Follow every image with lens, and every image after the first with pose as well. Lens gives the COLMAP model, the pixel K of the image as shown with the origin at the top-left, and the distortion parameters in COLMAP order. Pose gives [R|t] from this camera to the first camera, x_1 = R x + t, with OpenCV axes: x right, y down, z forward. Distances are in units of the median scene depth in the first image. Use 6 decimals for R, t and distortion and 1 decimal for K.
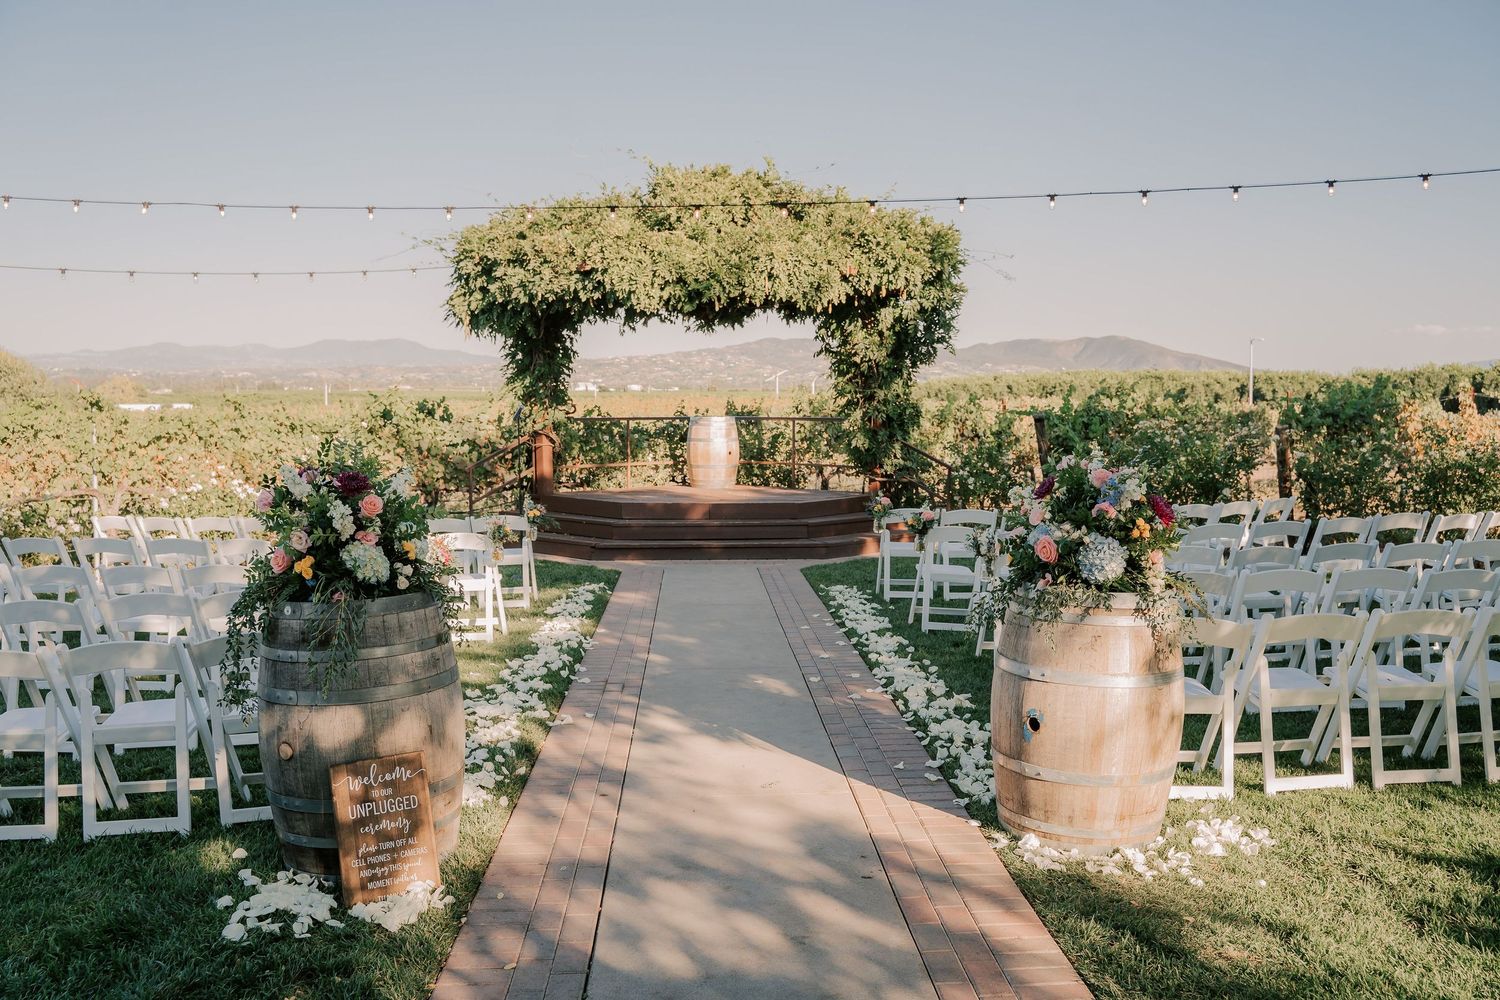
lens RADIAL K [[1253.1, 0, 742.0], [0, 1253.1, 493.0], [0, 0, 1]] dist [-0.099184, -0.001637]
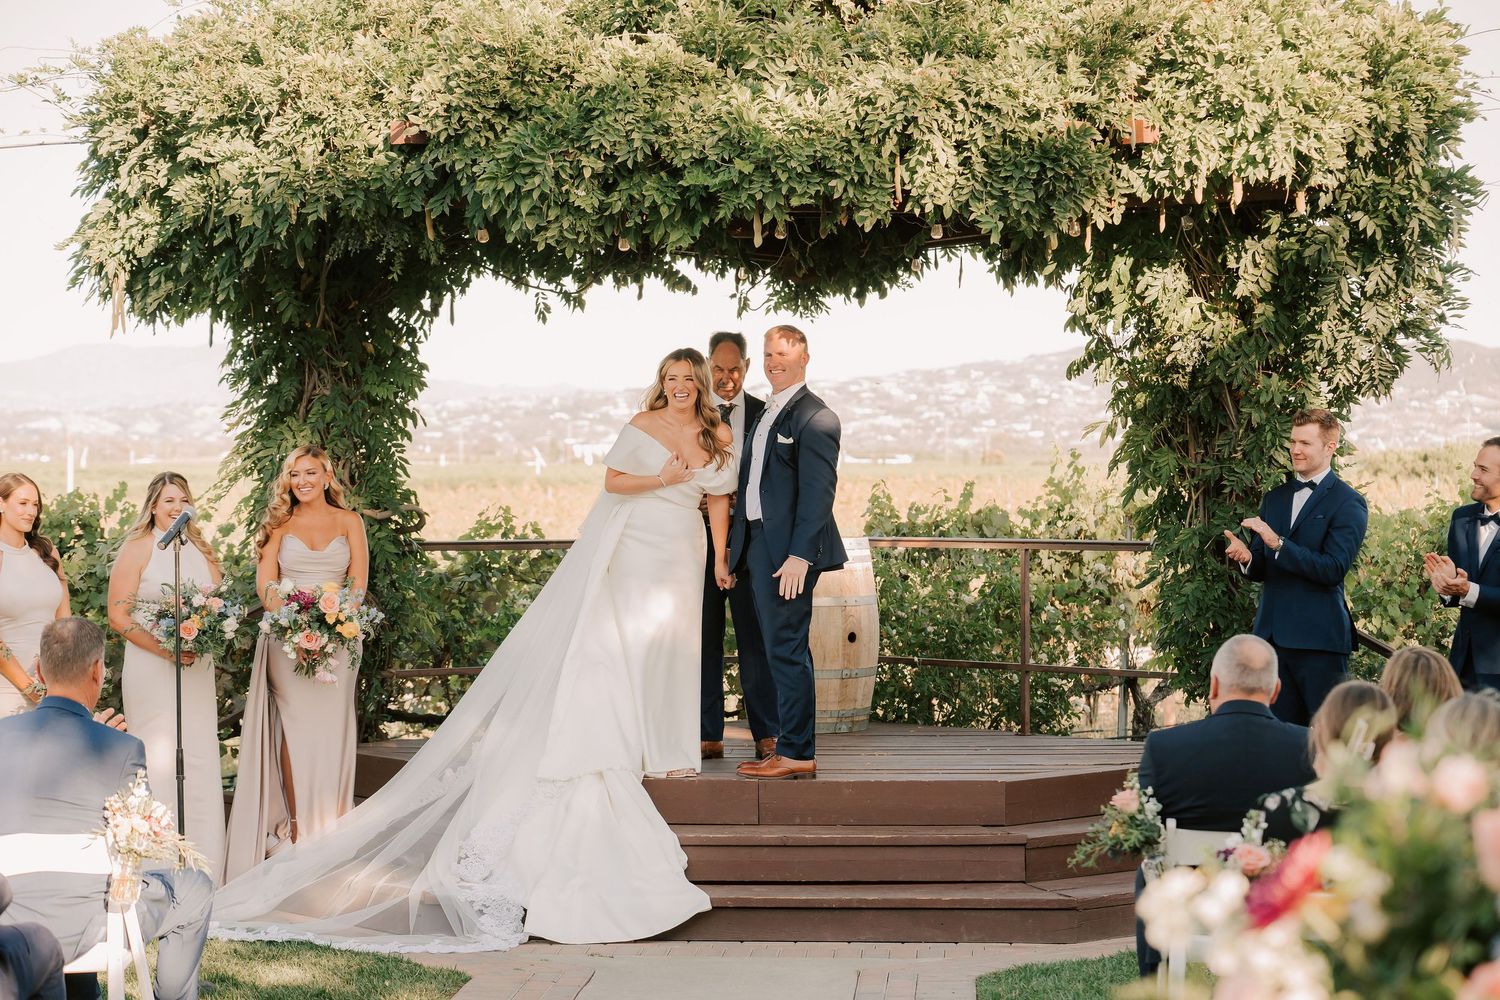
lens RADIAL K [[3046.5, 0, 754.2], [0, 3046.5, 508.1], [0, 0, 1]] dist [-0.213152, 0.000000]
pose [[0.994771, -0.000753, -0.102131, 0.063151], [-0.006088, 0.997758, -0.066651, -0.011846], [0.101952, 0.066925, 0.992536, 0.130026]]
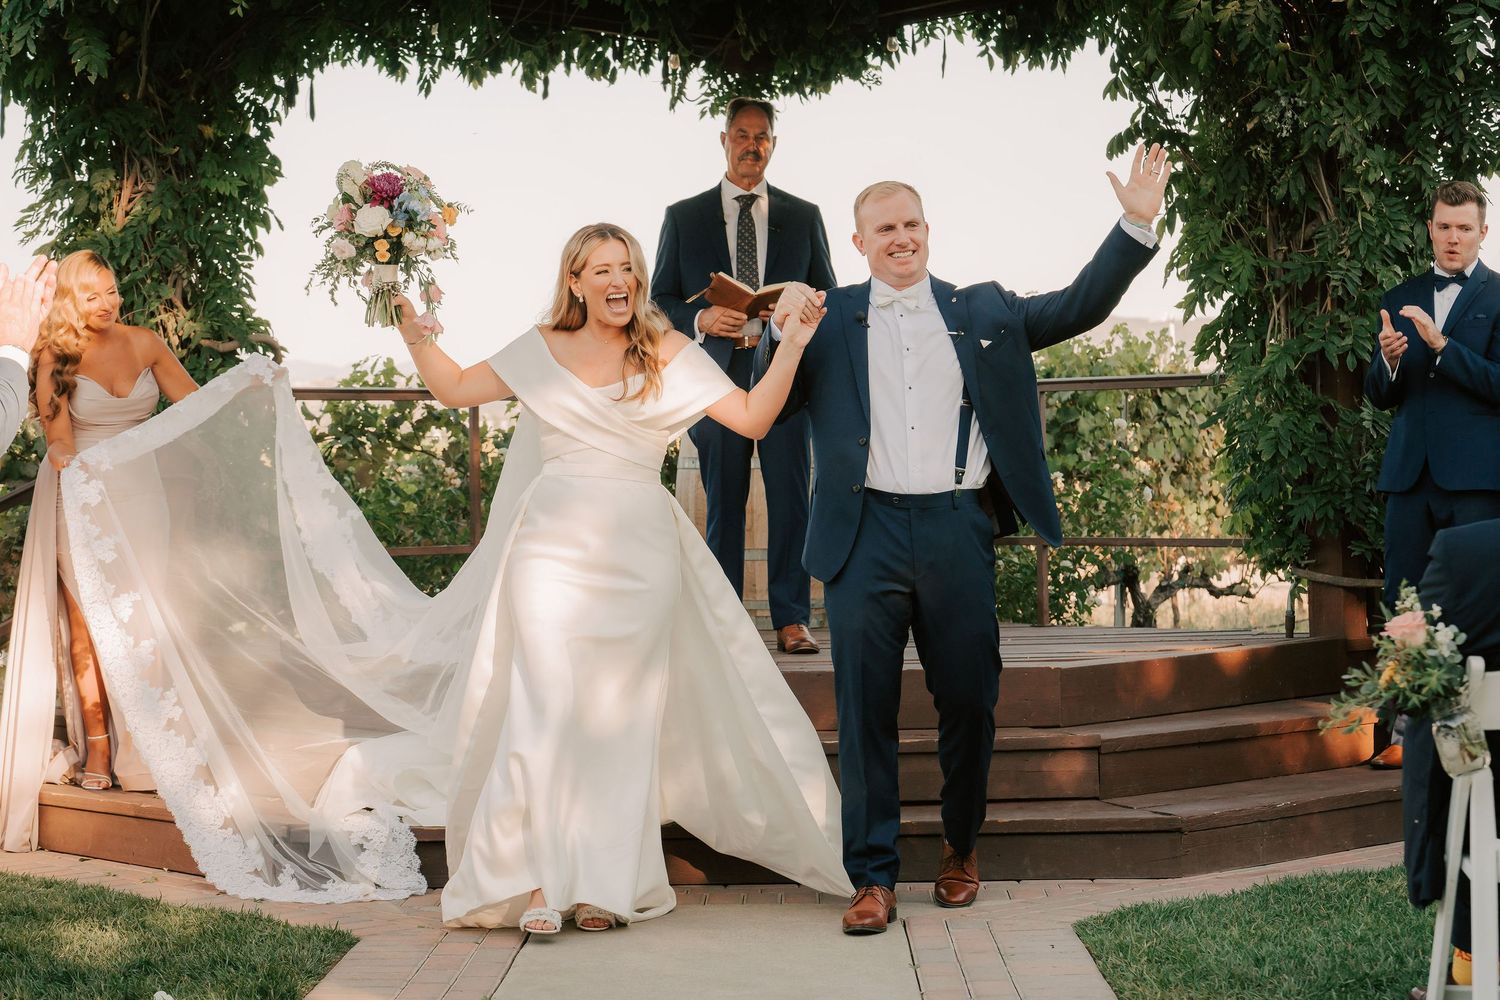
lens RADIAL K [[3046.5, 0, 744.8], [0, 3046.5, 506.3], [0, 0, 1]] dist [-0.213152, 0.000000]
pose [[0.998326, -0.014300, -0.056038, 0.014303], [0.011015, 0.998227, -0.058498, 0.010974], [0.056775, 0.057783, 0.996713, 0.349810]]
